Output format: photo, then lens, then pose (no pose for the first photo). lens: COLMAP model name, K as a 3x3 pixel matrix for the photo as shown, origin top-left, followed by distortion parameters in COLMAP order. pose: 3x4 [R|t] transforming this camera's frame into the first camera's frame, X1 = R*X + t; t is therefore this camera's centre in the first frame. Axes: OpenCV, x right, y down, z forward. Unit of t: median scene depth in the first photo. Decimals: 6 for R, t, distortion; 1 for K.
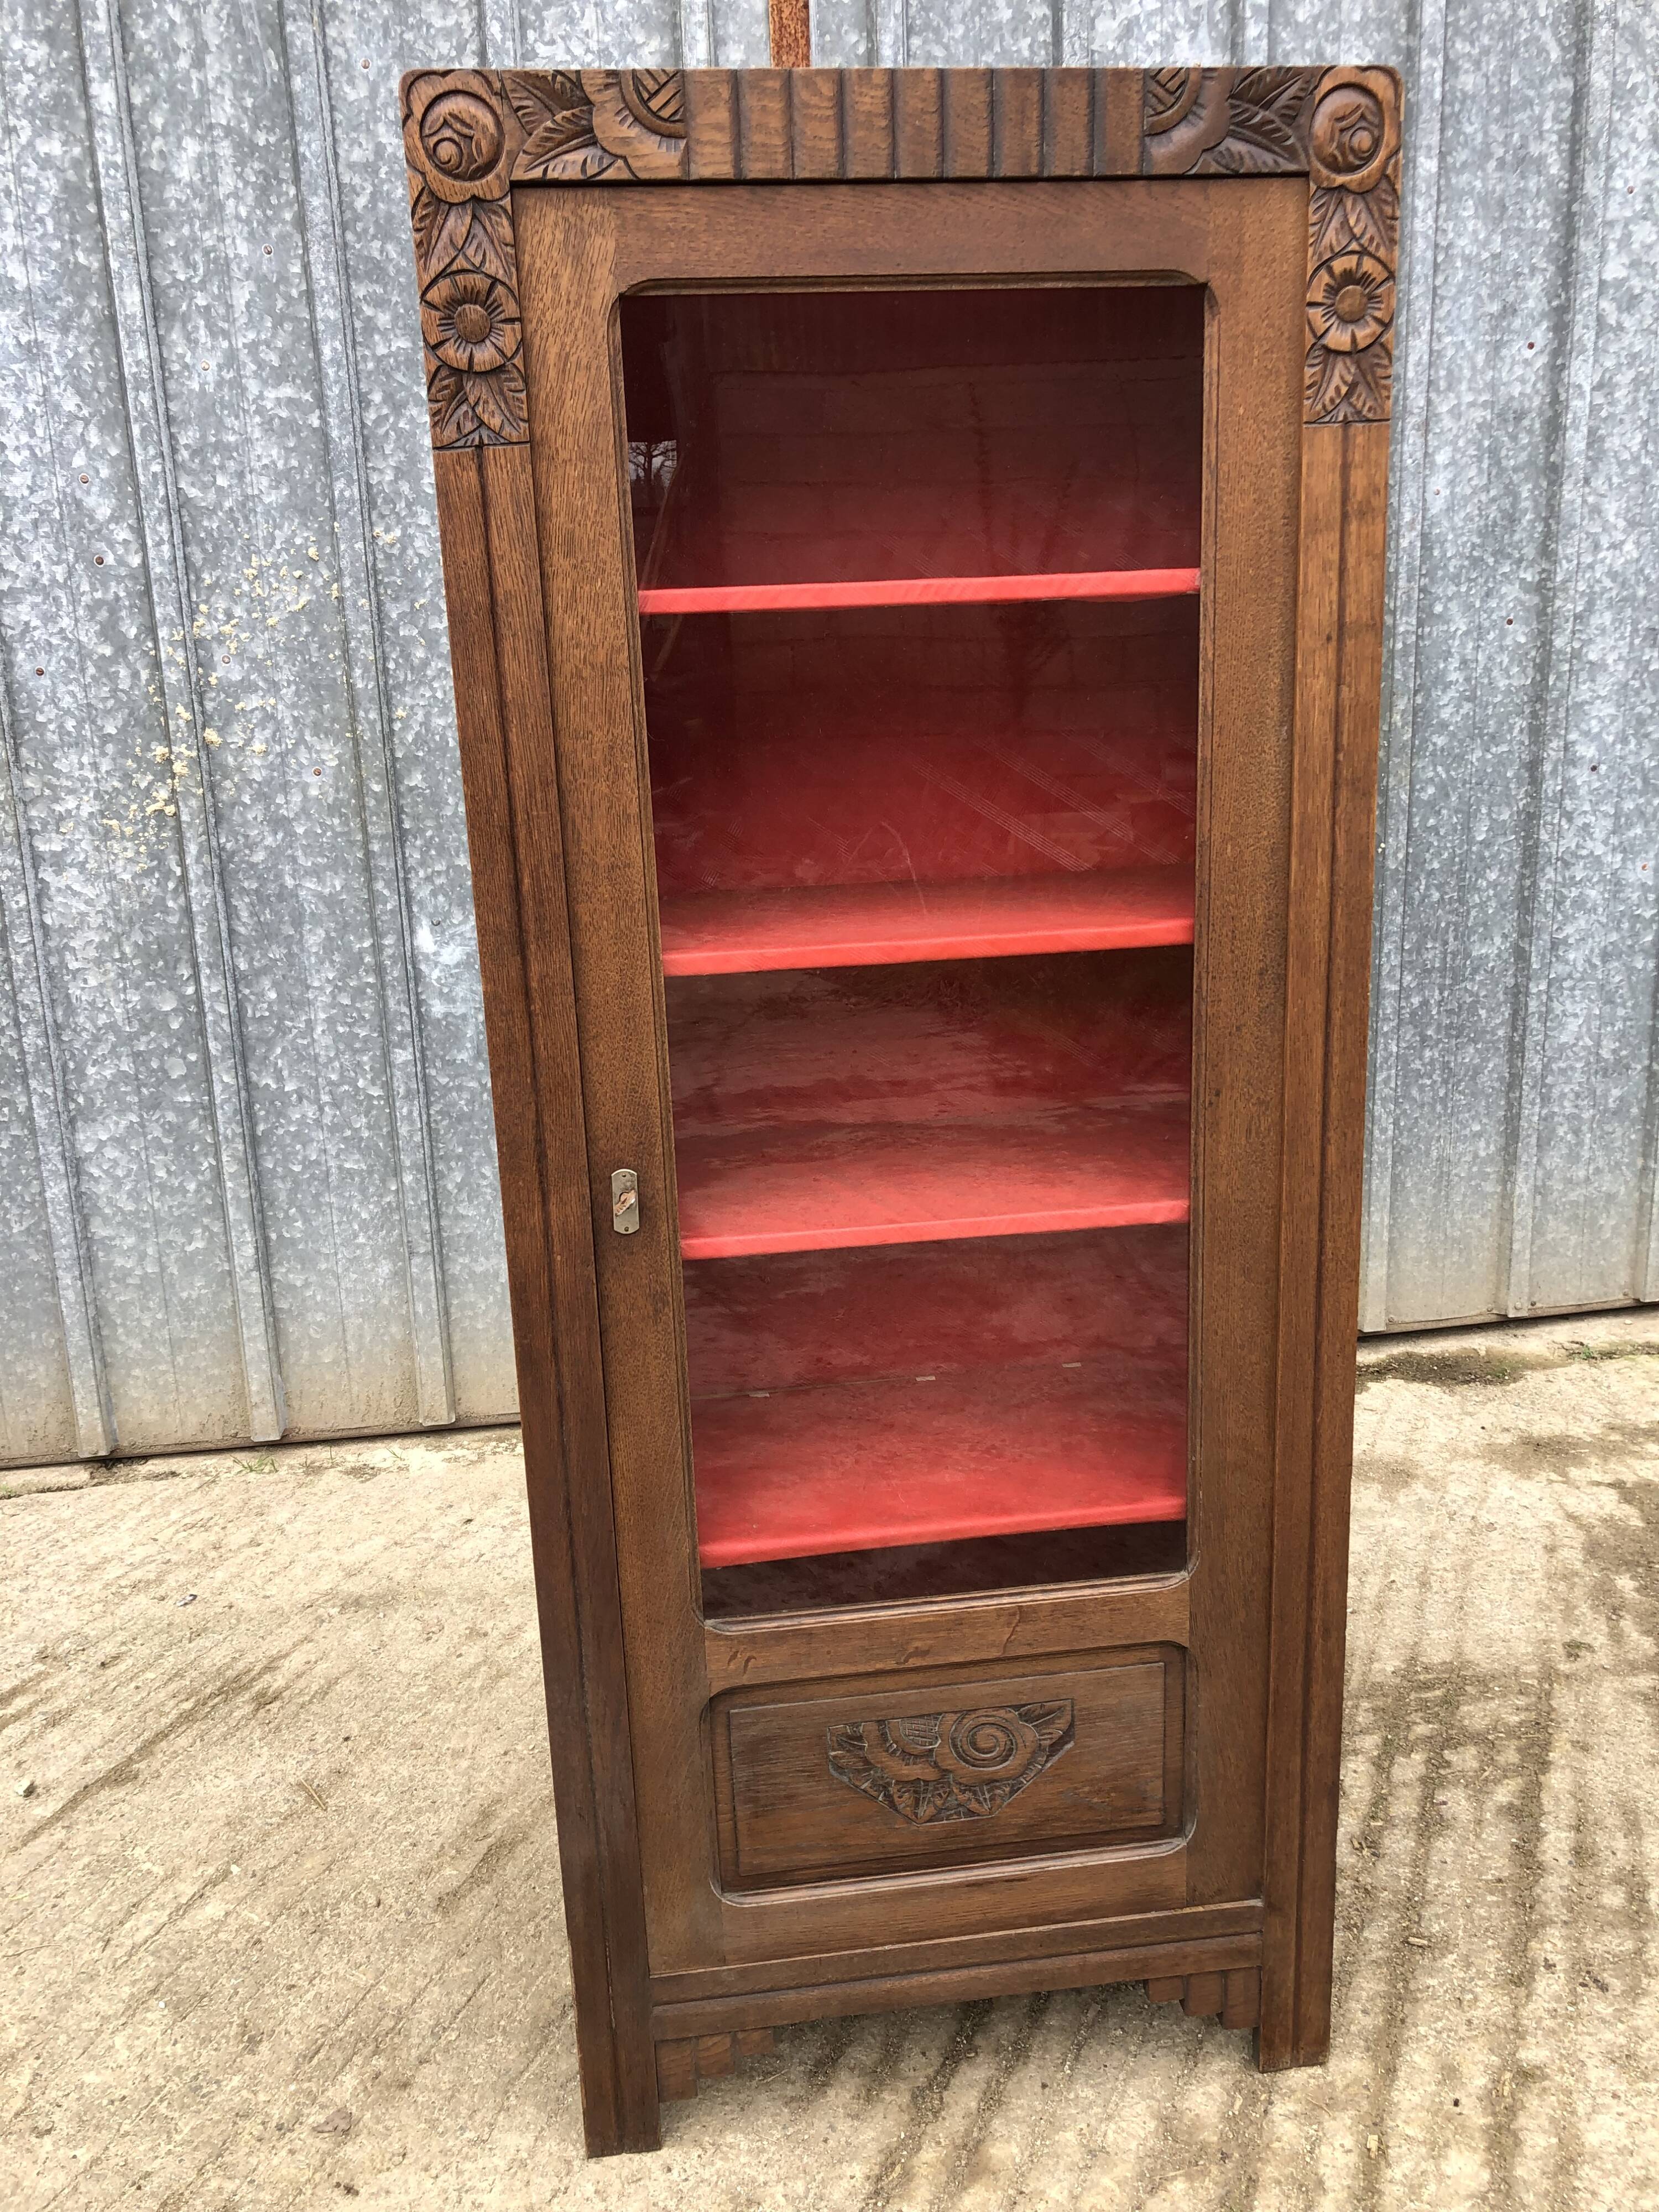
lens RADIAL K [[1836.0, 0, 835.6], [0, 1836.0, 1090.2], [0, 0, 1]] dist [0.017171, 0.003048]
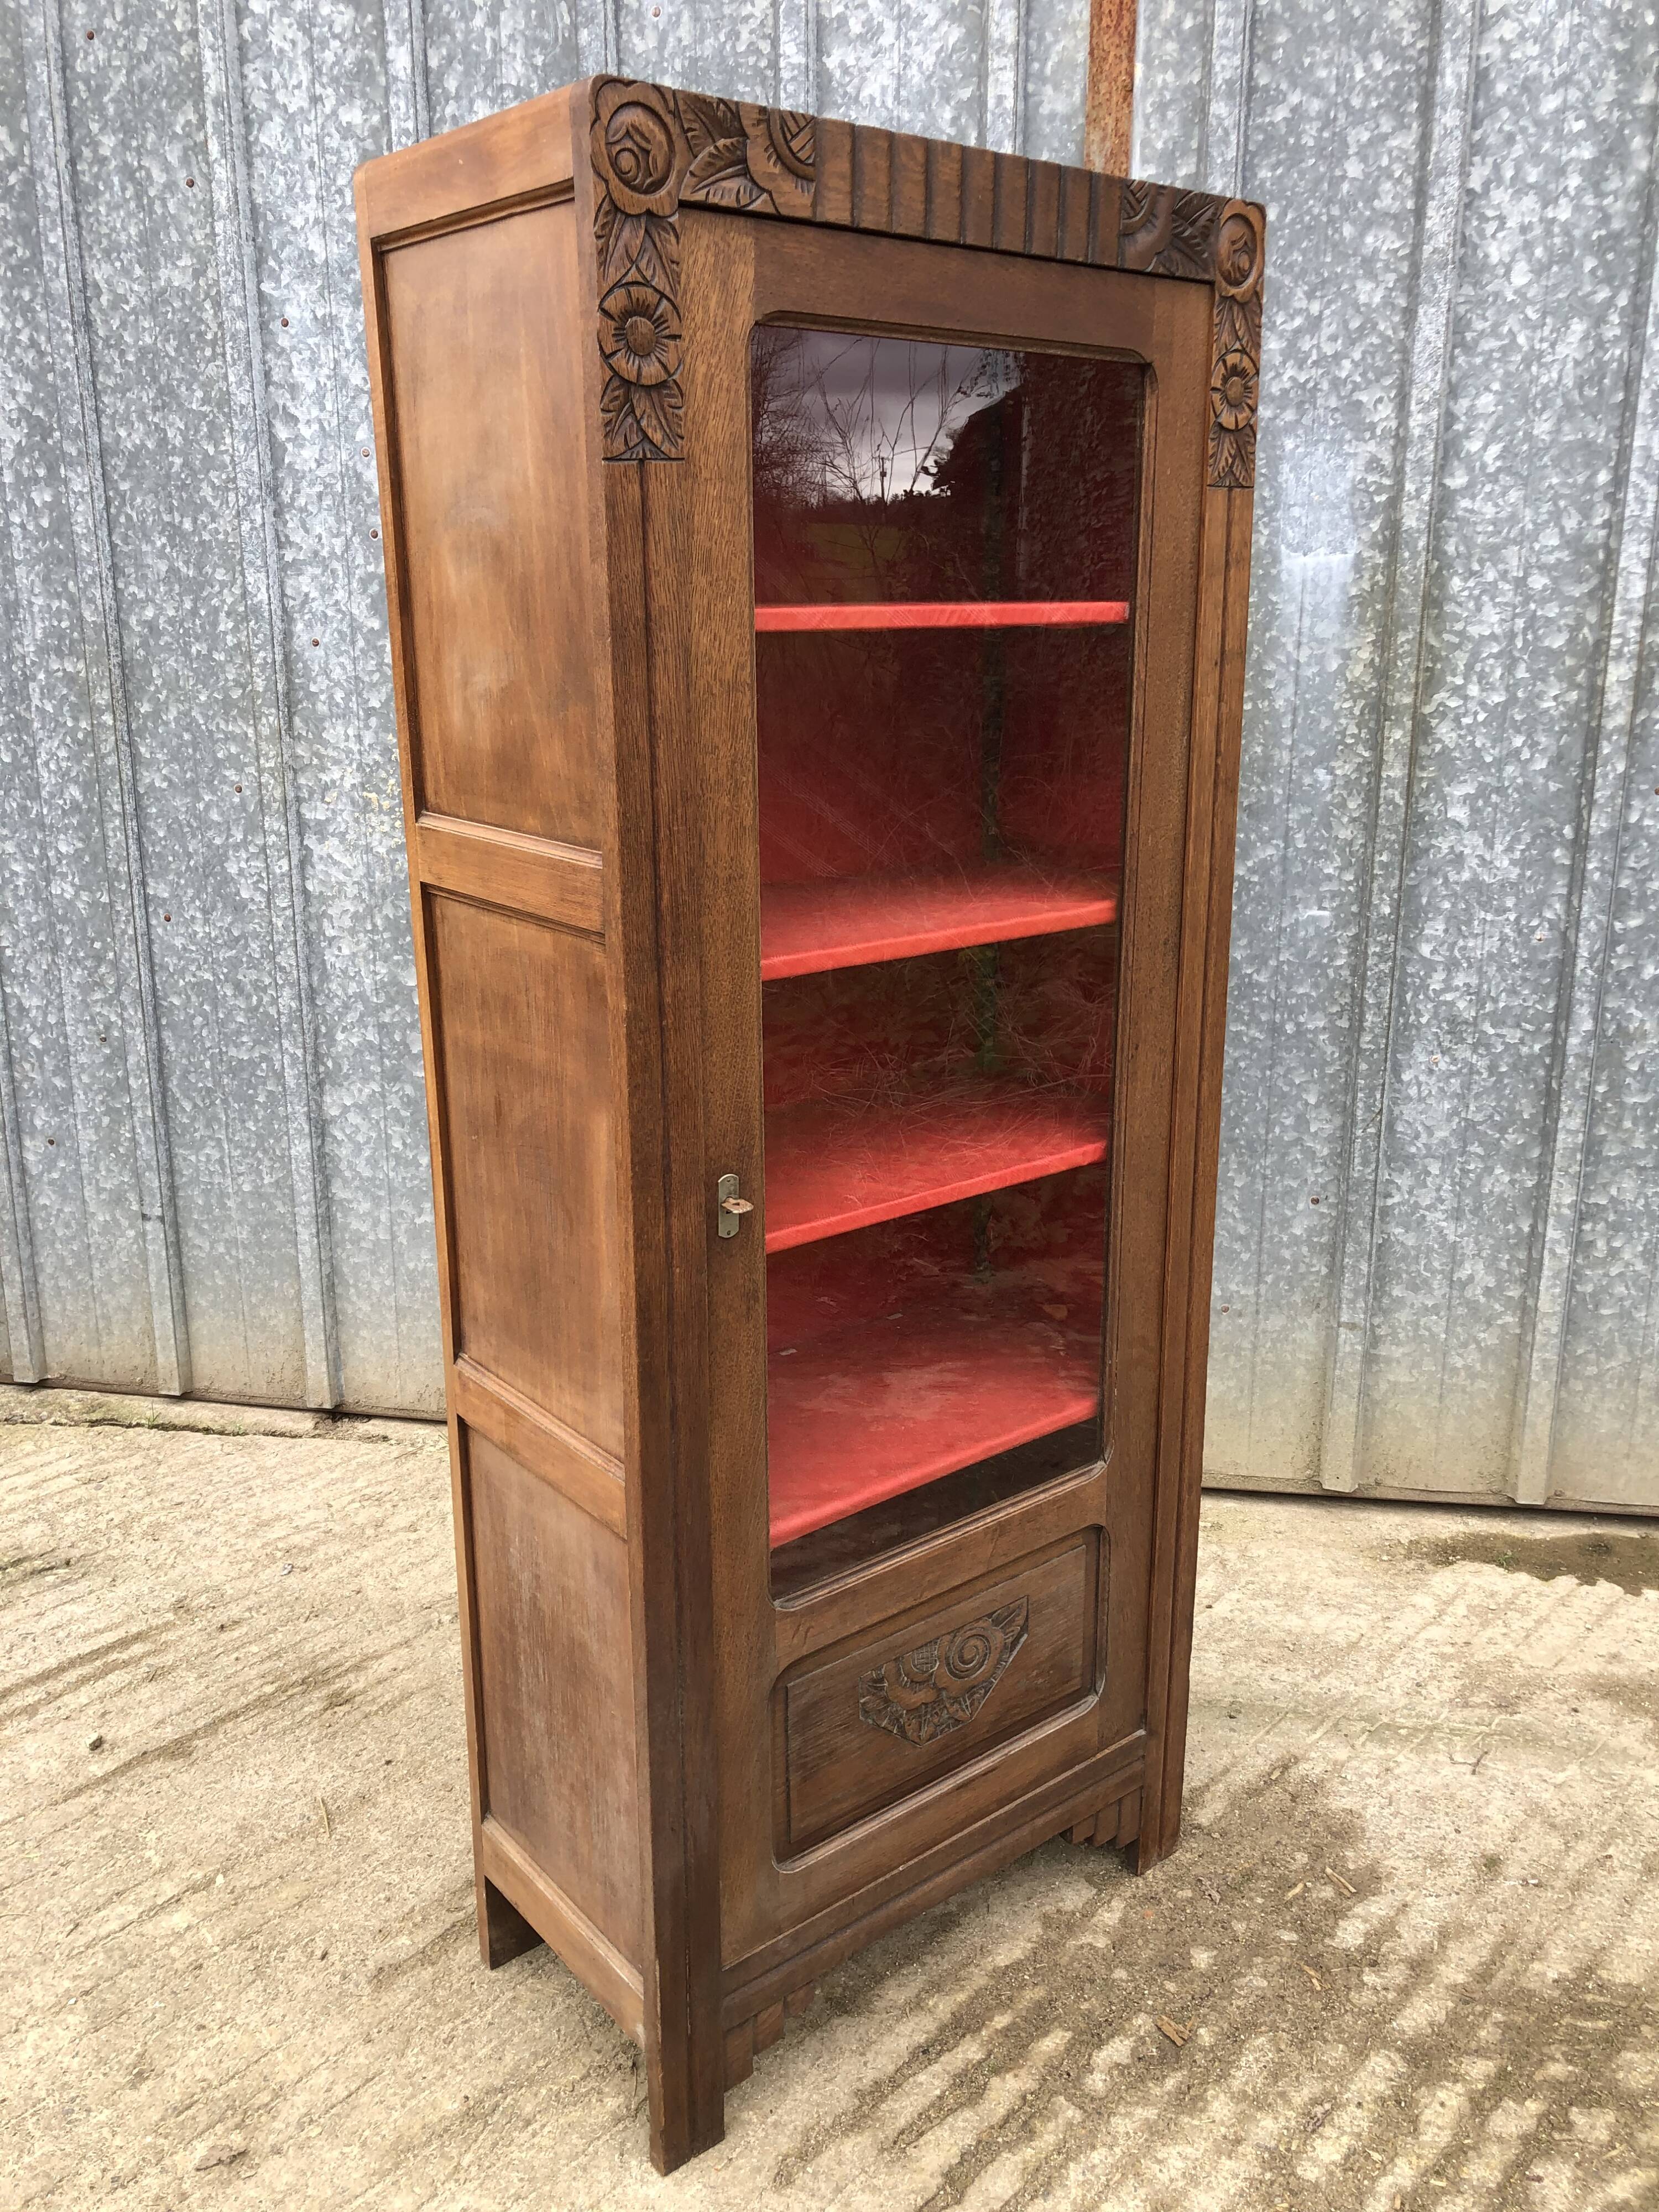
lens RADIAL K [[1836.0, 0, 827.5], [0, 1836.0, 1098.5], [0, 0, 1]] dist [0.017171, 0.003048]
pose [[0.944933, 0.120095, -0.304433, 0.164451], [-0.112057, 0.992736, 0.043805, -0.051511], [0.307482, -0.007279, 0.951526, 0.115463]]
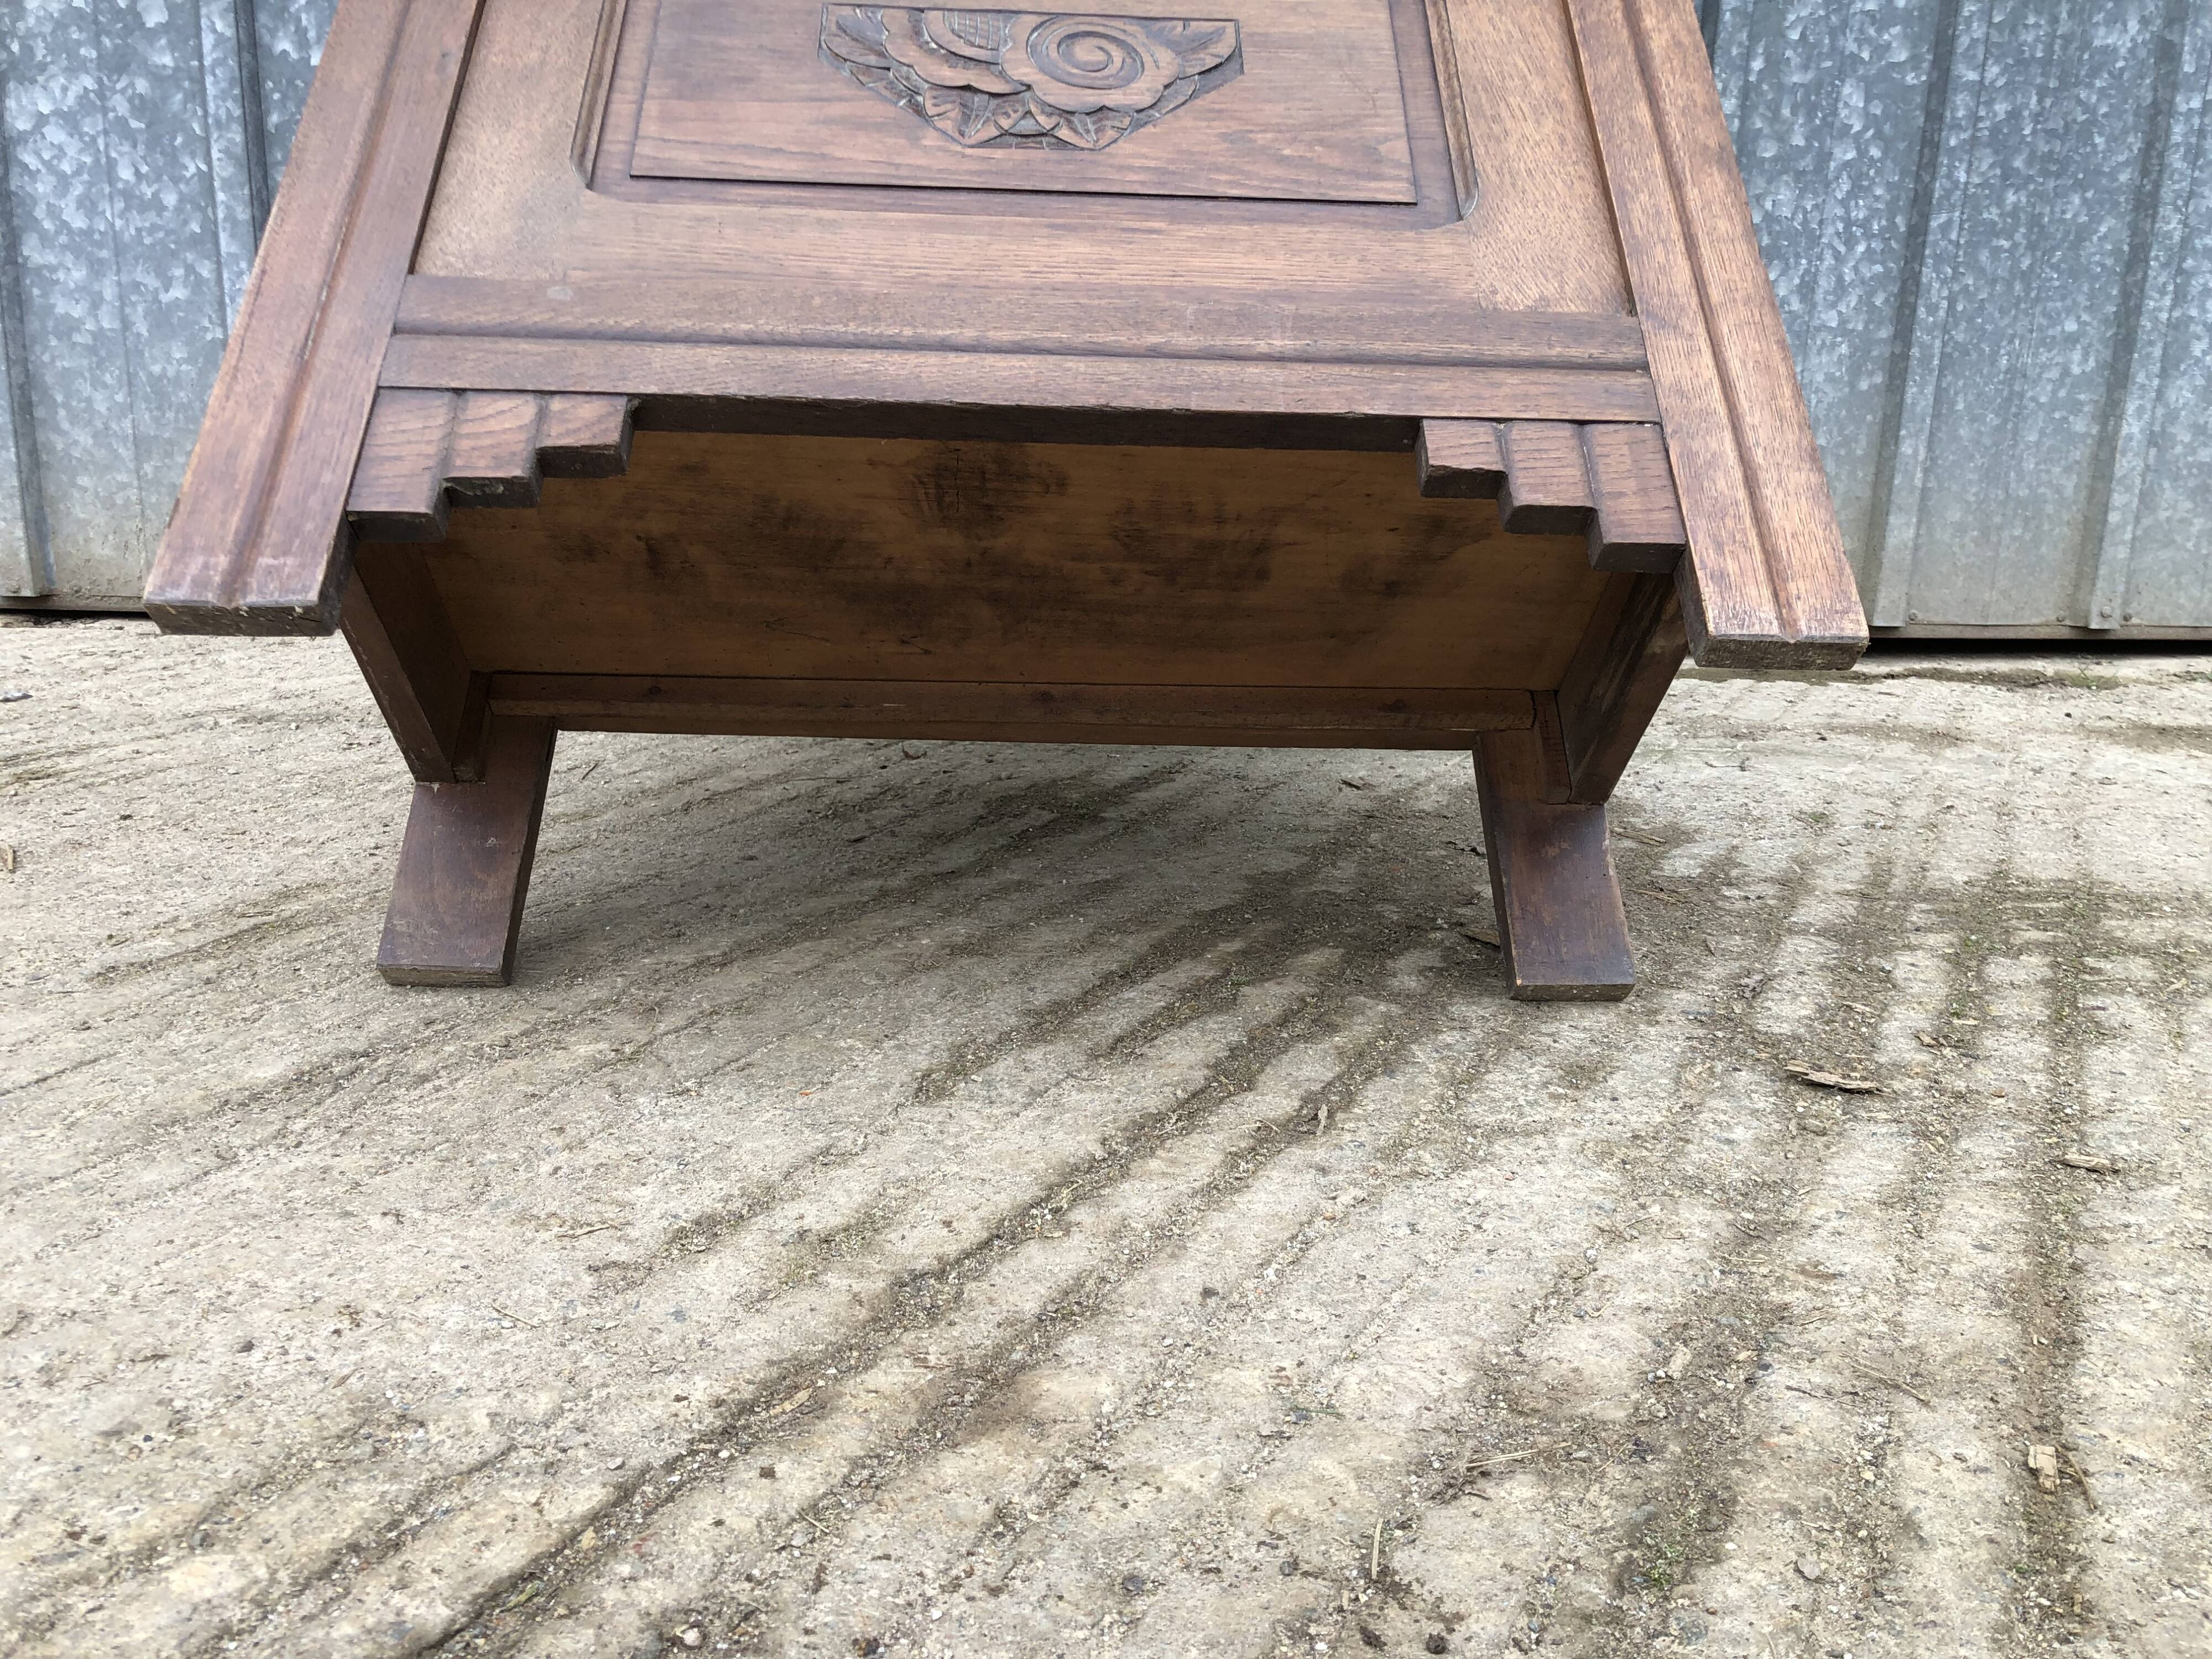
lens RADIAL K [[1836.0, 0, 1116.2], [0, 1836.0, 799.7], [0, 0, 1]] dist [0.017171, 0.003048]
pose [[0.994637, 0.081523, -0.063649, 0.064698], [-0.081971, 0.996625, -0.004461, 0.255270], [0.063071, 0.009655, 0.997962, 0.344410]]
